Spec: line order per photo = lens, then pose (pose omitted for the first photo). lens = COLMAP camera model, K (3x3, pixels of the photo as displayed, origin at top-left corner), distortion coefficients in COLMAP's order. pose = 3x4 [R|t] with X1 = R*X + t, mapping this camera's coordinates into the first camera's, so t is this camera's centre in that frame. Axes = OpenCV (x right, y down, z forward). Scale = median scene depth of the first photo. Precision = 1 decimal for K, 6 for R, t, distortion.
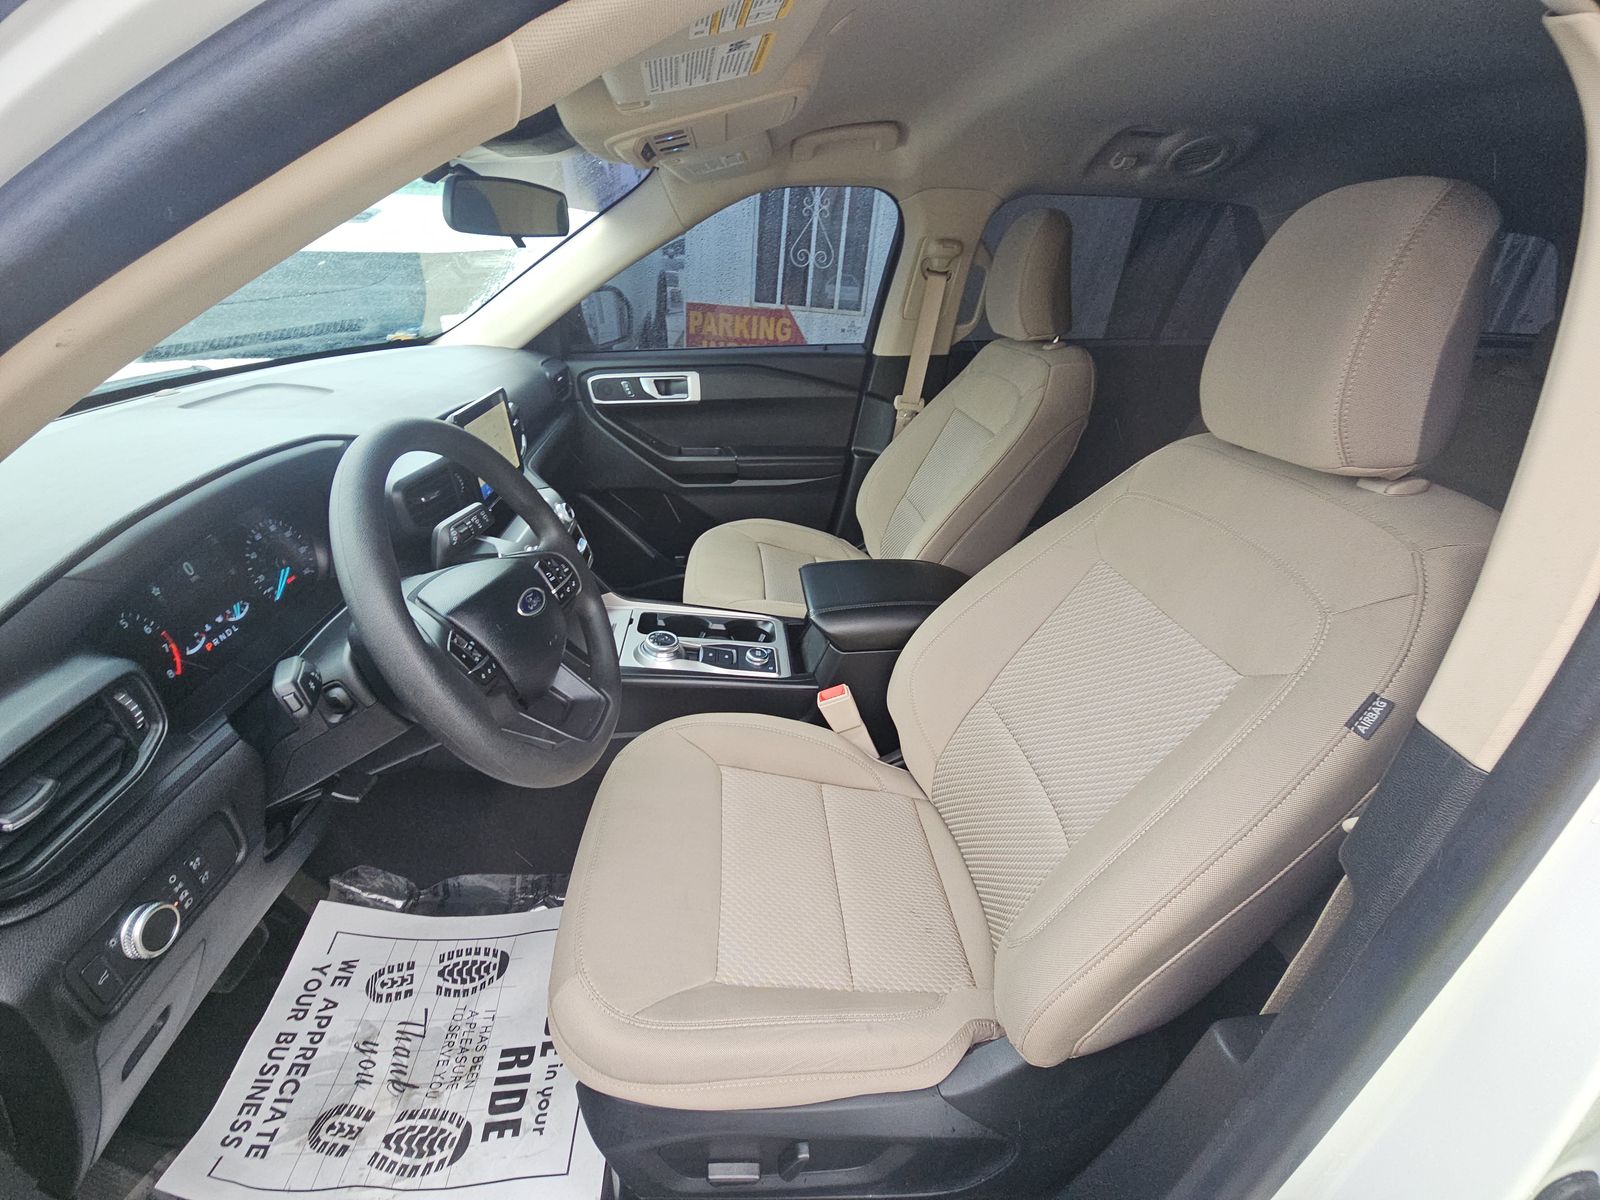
lens RADIAL K [[657.5, 0, 791.0], [0, 657.5, 590.8], [0, 0, 1]] dist [-0.005871, -0.000143]
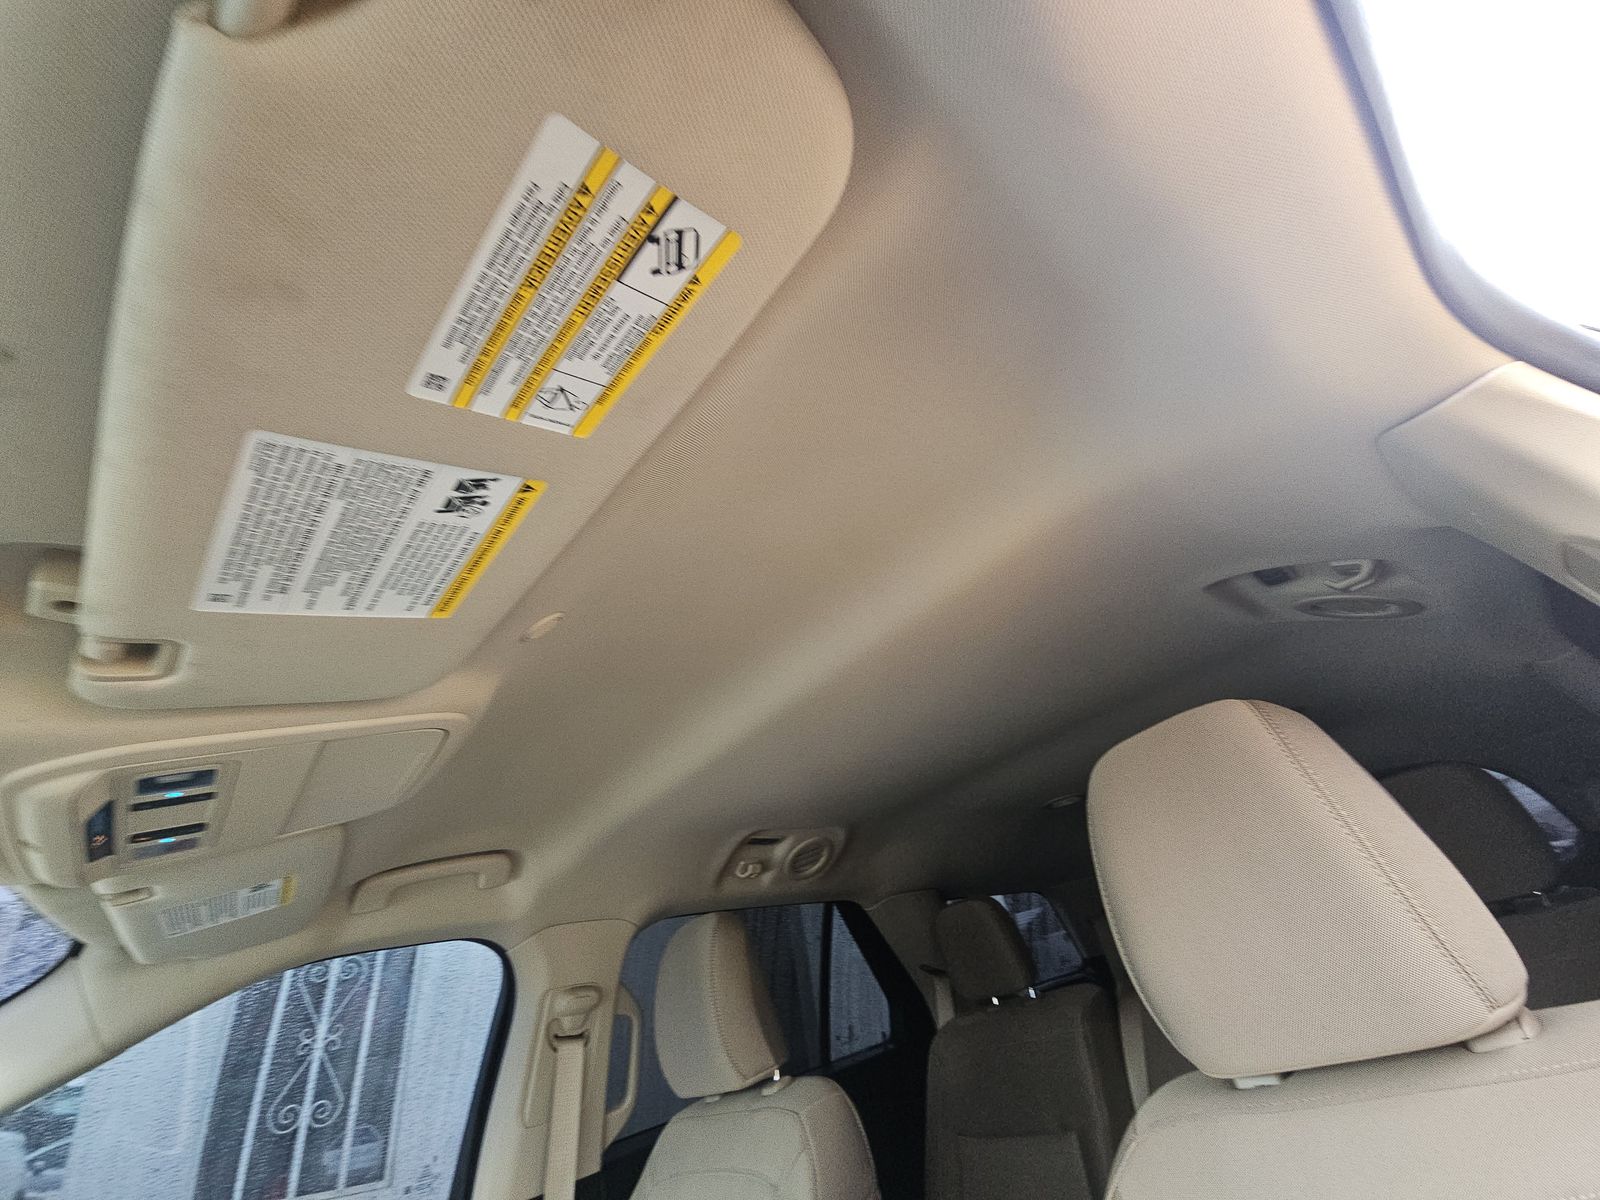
lens RADIAL K [[657.5, 0, 791.0], [0, 657.5, 590.8], [0, 0, 1]] dist [-0.005871, -0.000143]
pose [[0.809295, 0.140161, 0.570435, -0.062114], [0.445503, 0.486471, -0.751580, -0.091591], [-0.382843, 0.862381, 0.331256, 0.289764]]
